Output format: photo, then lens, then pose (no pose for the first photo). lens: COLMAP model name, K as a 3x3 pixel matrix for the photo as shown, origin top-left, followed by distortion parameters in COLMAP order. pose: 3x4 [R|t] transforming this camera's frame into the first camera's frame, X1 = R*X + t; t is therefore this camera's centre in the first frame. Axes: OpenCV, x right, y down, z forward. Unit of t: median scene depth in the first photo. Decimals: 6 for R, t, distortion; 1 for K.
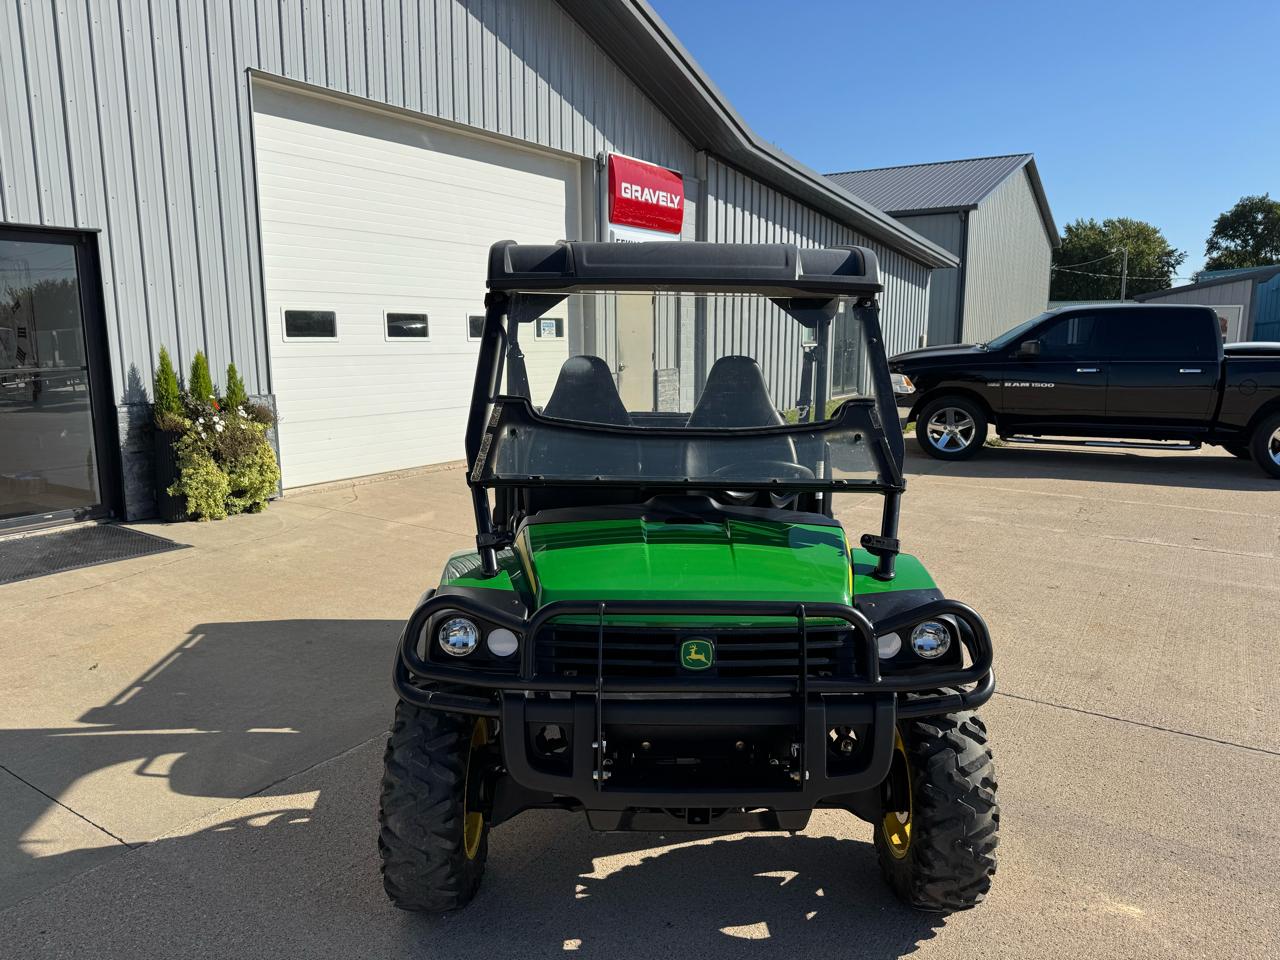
lens RADIAL K [[895.5, 0, 642.2], [0, 895.5, 484.6], [0, 0, 1]] dist [0.043188, -0.050452]
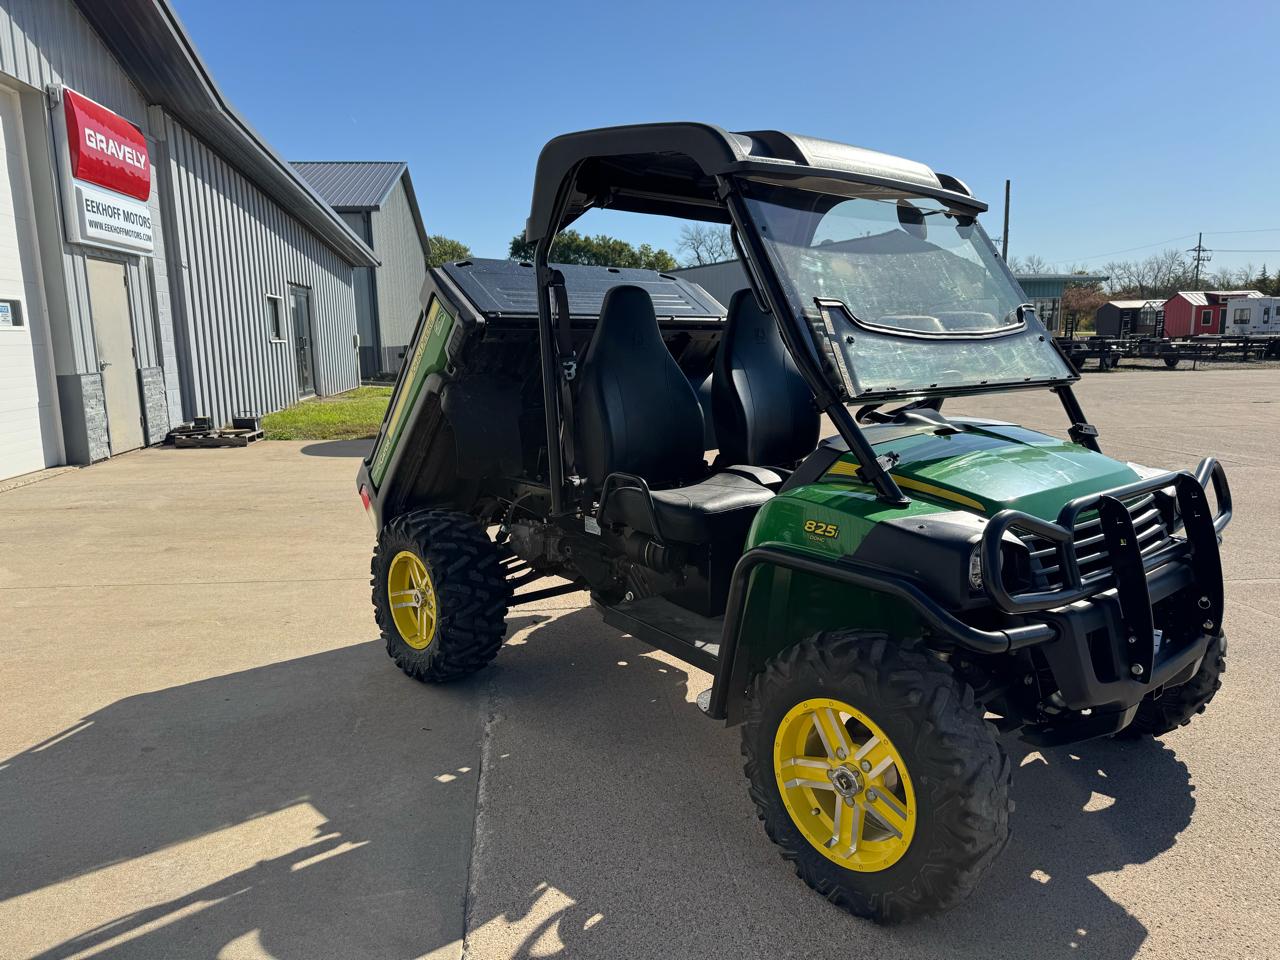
lens RADIAL K [[895.5, 0, 649.8], [0, 895.5, 486.3], [0, 0, 1]] dist [0.043188, -0.050452]
pose [[0.758326, -0.122953, 0.640175, -0.191033], [0.129198, 0.990918, 0.037275, 0.005049], [-0.638944, 0.054443, 0.767324, 0.107278]]
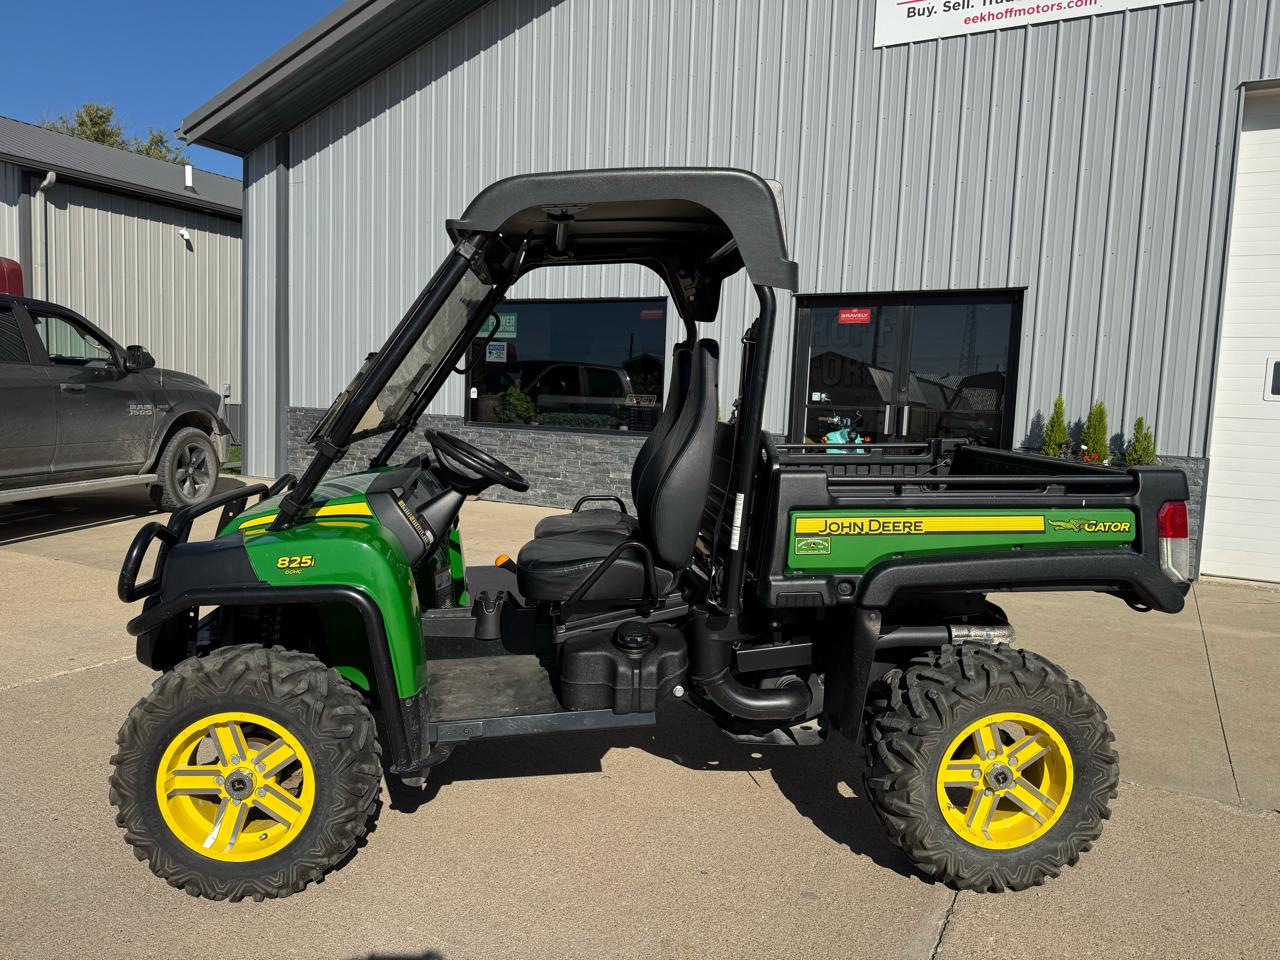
lens RADIAL K [[895.5, 0, 637.1], [0, 895.5, 484.0], [0, 0, 1]] dist [0.043188, -0.050452]
pose [[0.067350, 0.096827, -0.993020, 0.272969], [-0.206942, 0.974992, 0.081034, -0.022611], [0.976032, 0.200040, 0.085704, 0.279475]]
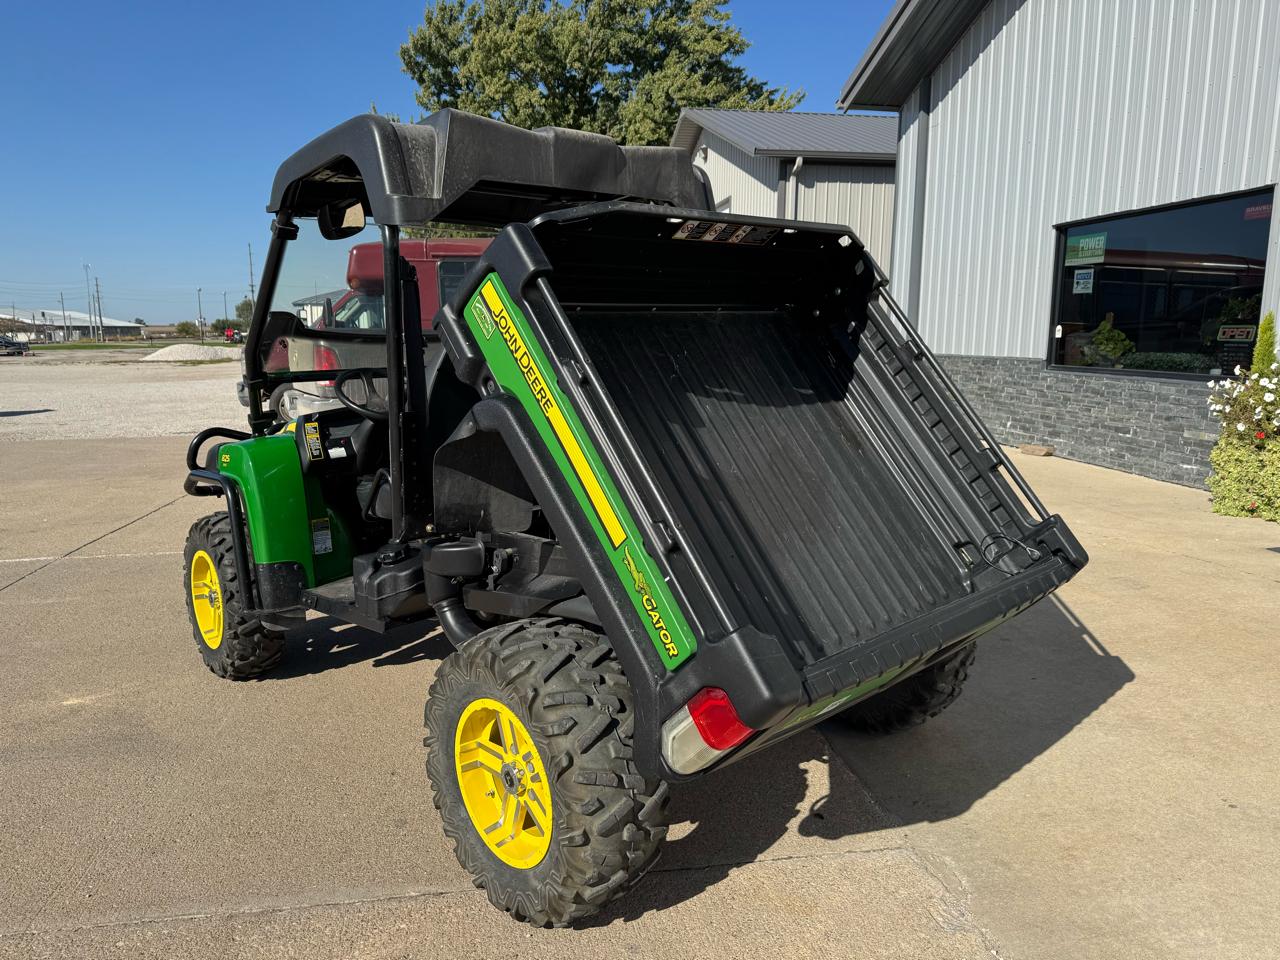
lens RADIAL K [[895.5, 0, 634.1], [0, 895.5, 482.1], [0, 0, 1]] dist [0.043188, -0.050452]
pose [[-0.750266, 0.111255, -0.651708, 0.165910], [-0.112220, 0.950006, 0.291369, -0.067066], [0.651543, 0.291739, -0.700272, 0.519393]]
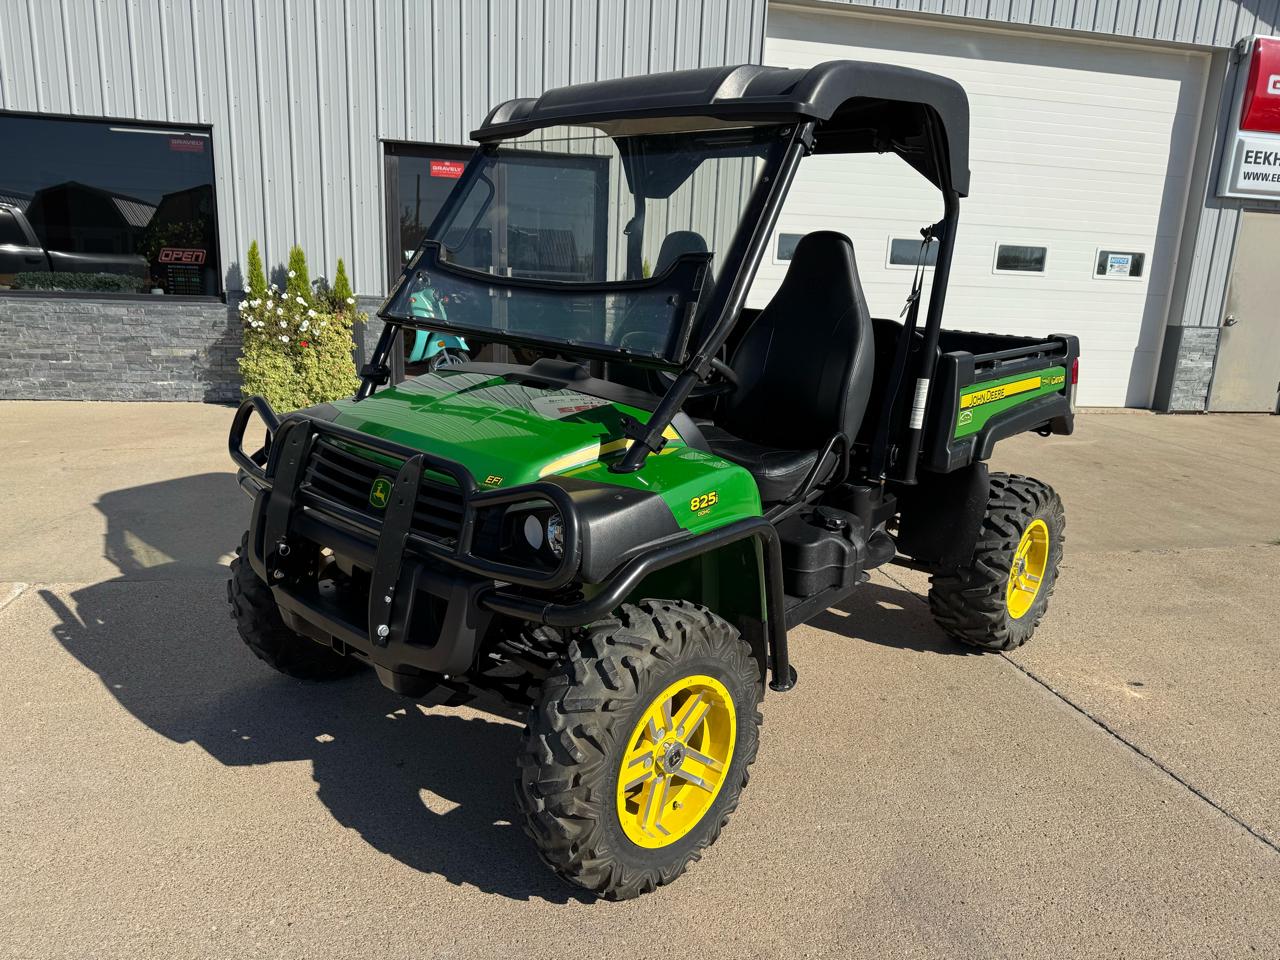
lens RADIAL K [[895.5, 0, 633.9], [0, 895.5, 487.2], [0, 0, 1]] dist [0.043188, -0.050452]
pose [[0.709720, 0.193287, -0.677450, 0.179304], [-0.161345, 0.980662, 0.110767, 0.006241], [0.685759, 0.030690, 0.727181, 0.092867]]
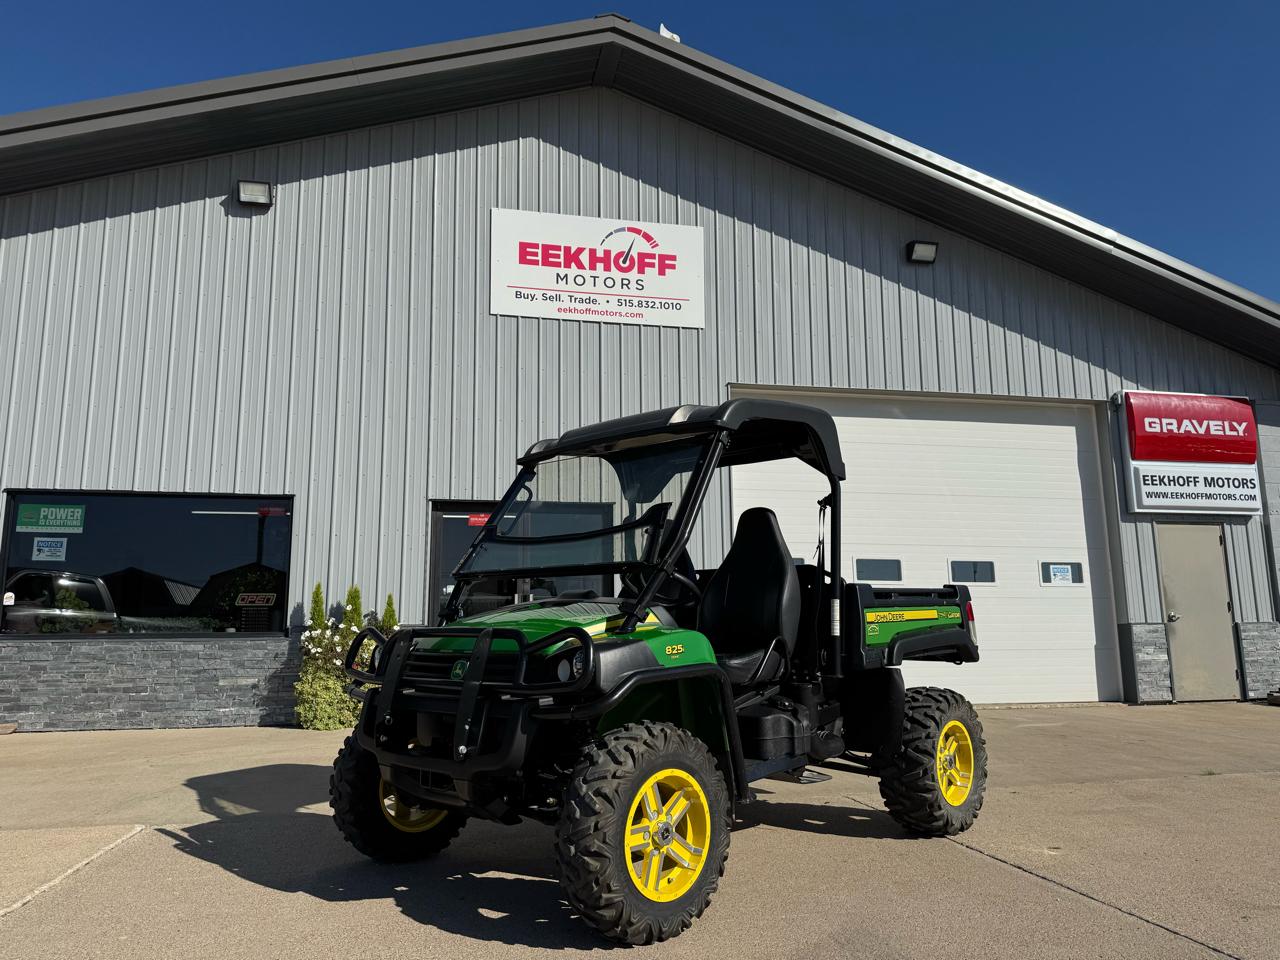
lens RADIAL K [[895.5, 0, 636.9], [0, 895.5, 487.4], [0, 0, 1]] dist [0.043188, -0.050452]
pose [[0.704029, -0.121847, -0.699641, 0.255141], [-0.112547, 0.953578, -0.279324, 0.054563], [0.701197, 0.275394, 0.657633, 0.033052]]
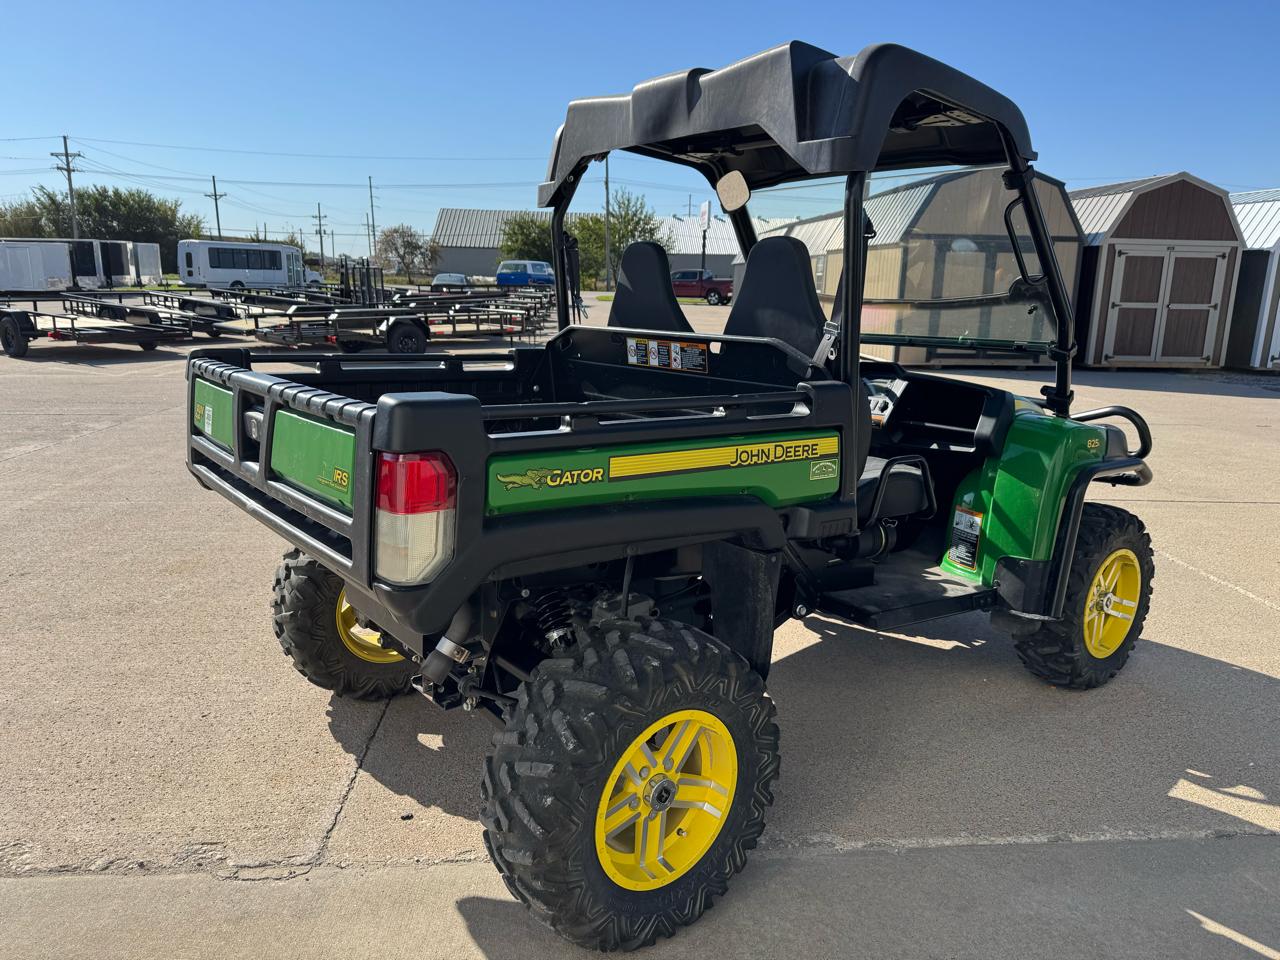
lens RADIAL K [[895.5, 0, 637.8], [0, 895.5, 480.8], [0, 0, 1]] dist [0.043188, -0.050452]
pose [[-0.597153, -0.191742, 0.778873, -0.175124], [0.119068, 0.939063, 0.322465, -0.063327], [-0.793241, 0.285300, -0.537934, 0.466747]]
